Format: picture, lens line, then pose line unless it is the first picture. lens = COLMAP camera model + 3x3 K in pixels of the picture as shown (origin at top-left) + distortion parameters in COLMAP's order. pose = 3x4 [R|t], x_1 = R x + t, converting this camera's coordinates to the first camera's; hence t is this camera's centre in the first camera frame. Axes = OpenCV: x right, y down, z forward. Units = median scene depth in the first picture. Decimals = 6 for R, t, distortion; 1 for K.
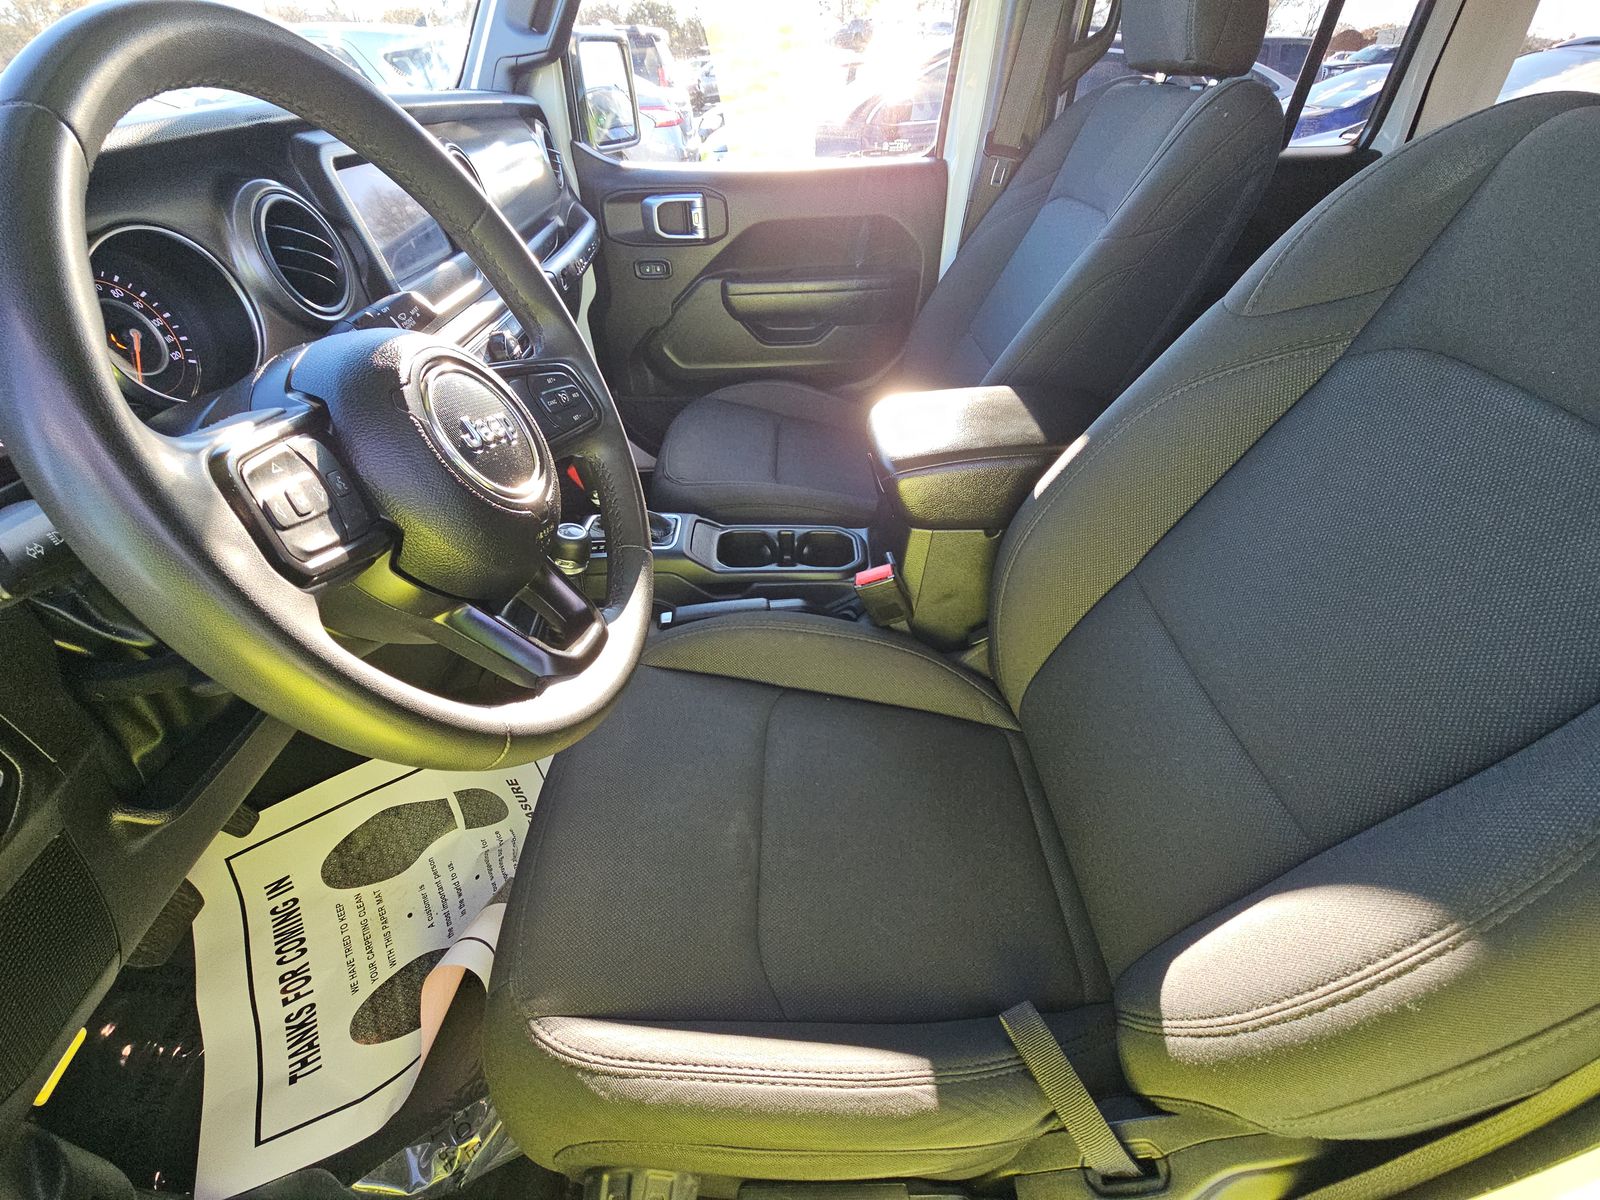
lens RADIAL K [[641.7, 0, 800.0], [0, 641.7, 600.0], [0, 0, 1]] dist [0.037519, -0.022225]
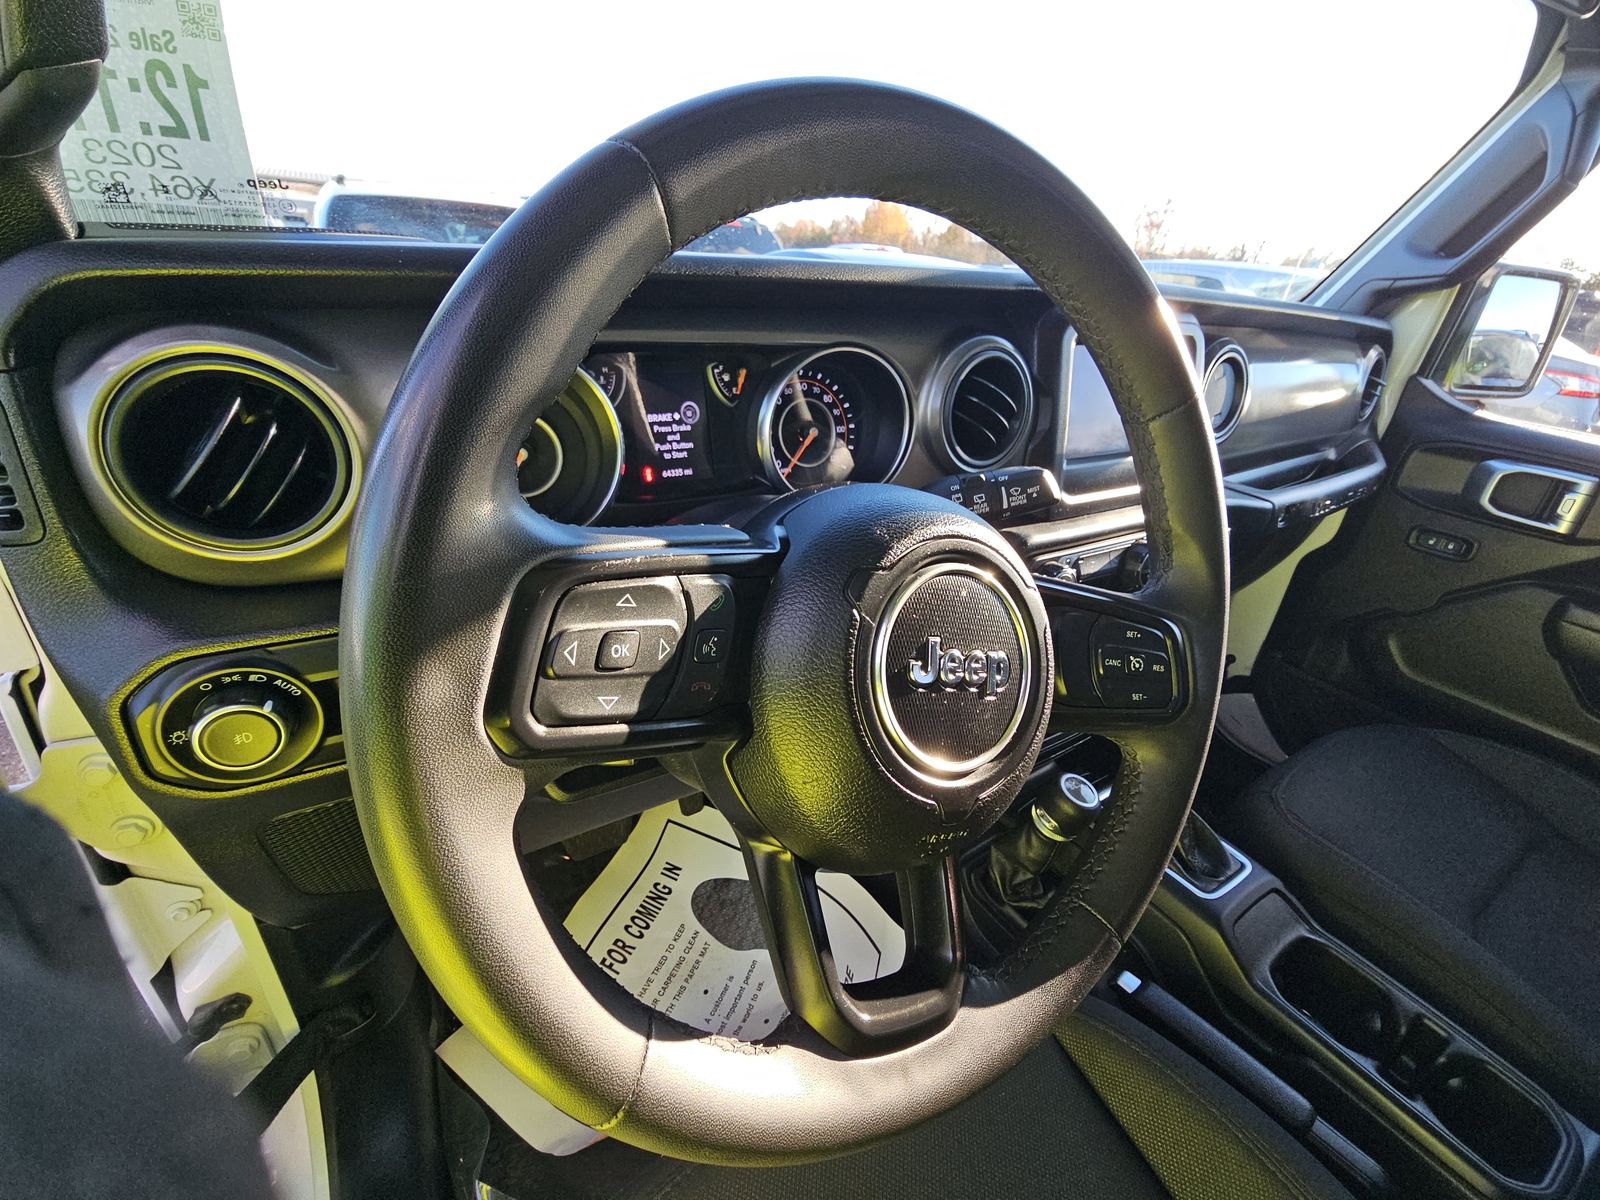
lens RADIAL K [[629.8, 0, 817.9], [0, 629.8, 592.1], [0, 0, 1]] dist [0.018180, -0.017048]
pose [[0.510531, 0.416275, -0.752379, -0.046711], [-0.598914, 0.799994, 0.036223, -0.113433], [0.616977, 0.432117, 0.657734, 0.201141]]
